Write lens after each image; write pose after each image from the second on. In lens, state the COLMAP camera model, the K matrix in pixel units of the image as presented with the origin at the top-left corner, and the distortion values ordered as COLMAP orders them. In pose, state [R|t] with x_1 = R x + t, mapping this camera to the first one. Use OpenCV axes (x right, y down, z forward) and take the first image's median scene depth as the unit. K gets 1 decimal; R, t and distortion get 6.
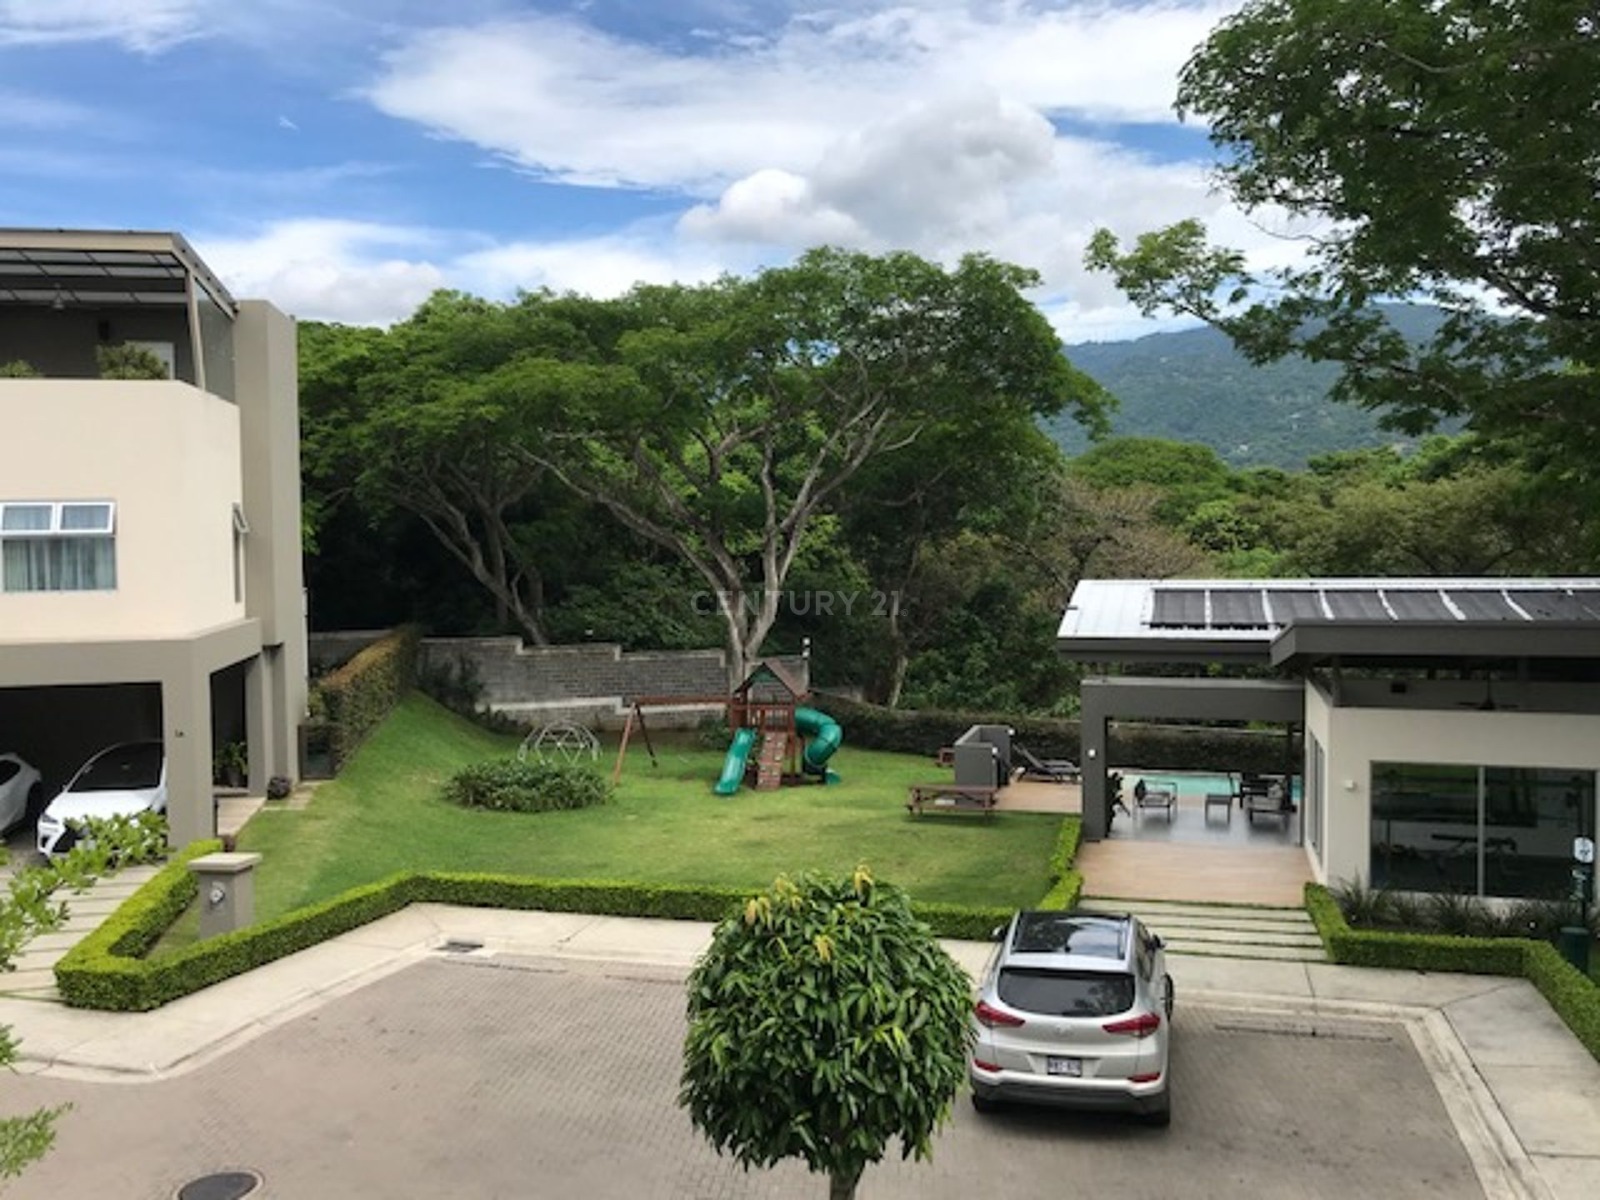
lens RADIAL K [[1315.0, 0, 800.0], [0, 1315.0, 600.0], [0, 0, 1]] dist [-0.001948, -0.013459]
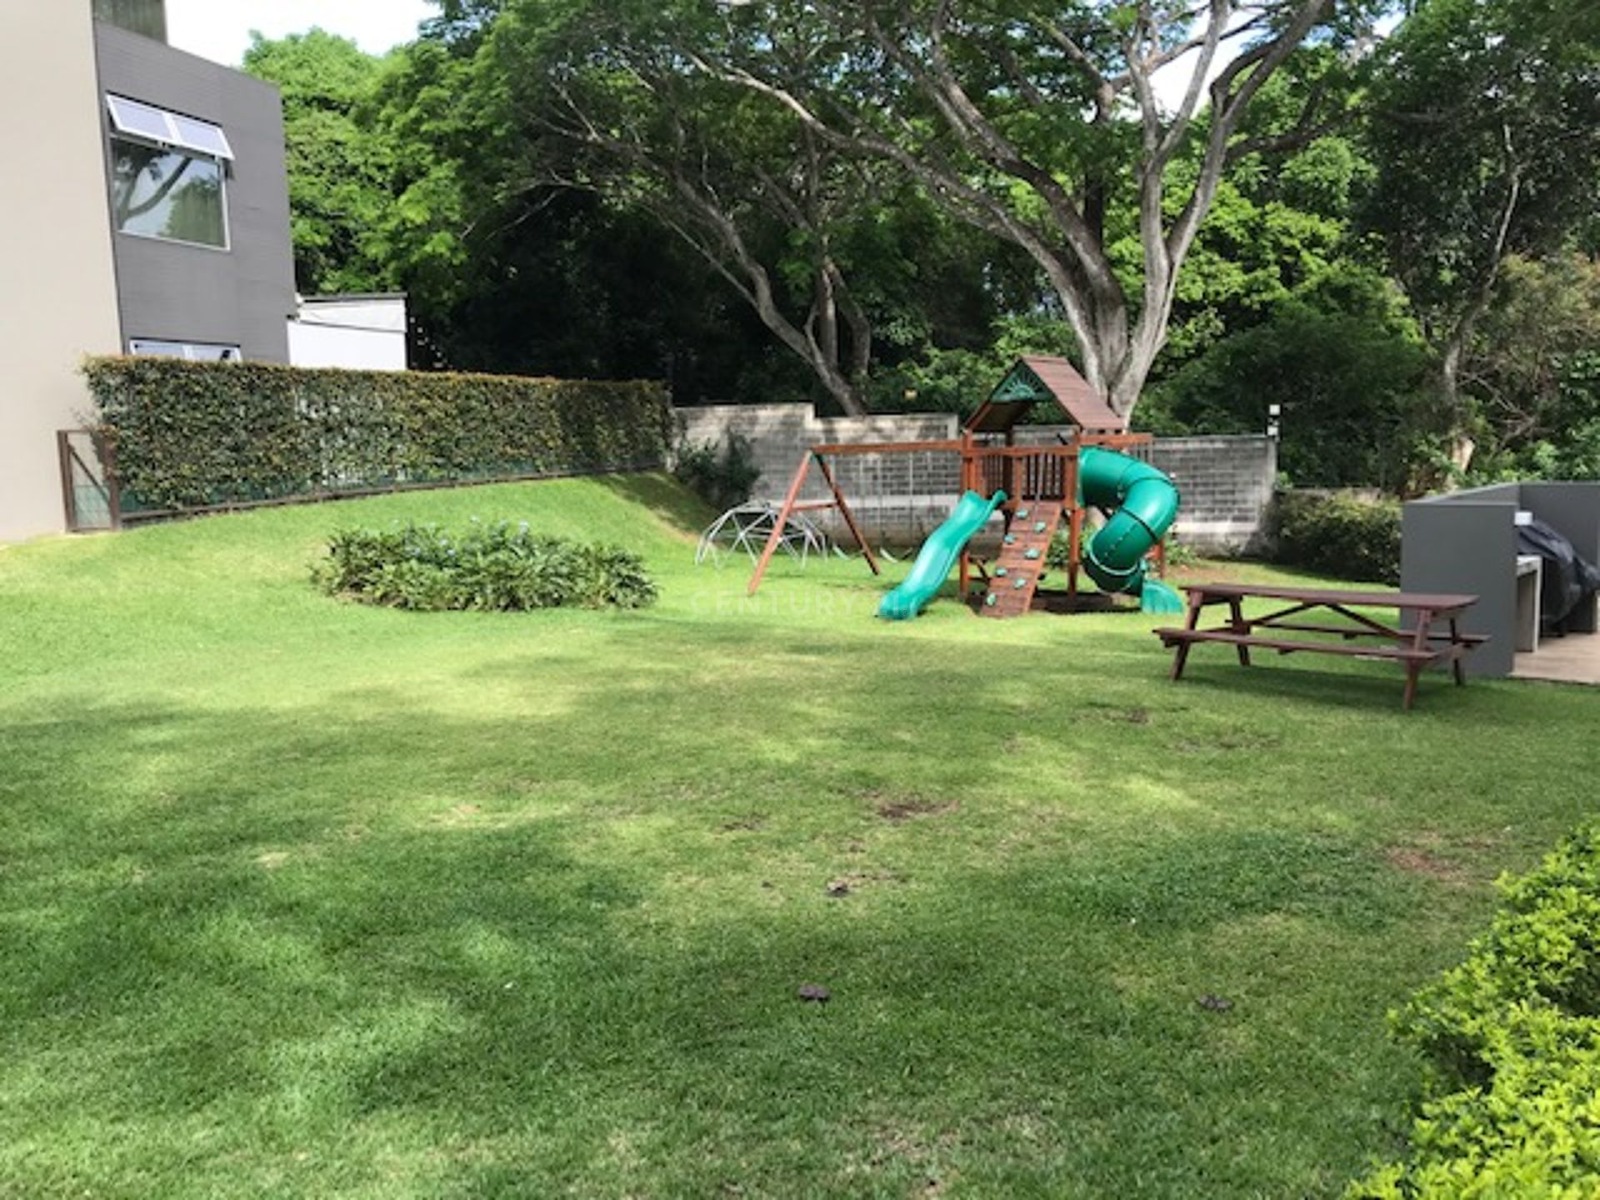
lens RADIAL K [[1282.0, 0, 798.6], [0, 1282.0, 566.9], [0, 0, 1]] dist [-0.004947, -0.006065]
pose [[0.879404, 0.037020, -0.474634, 0.100338], [-0.012296, 0.998406, 0.055090, 0.079426], [0.475917, -0.042611, 0.878457, 0.436568]]
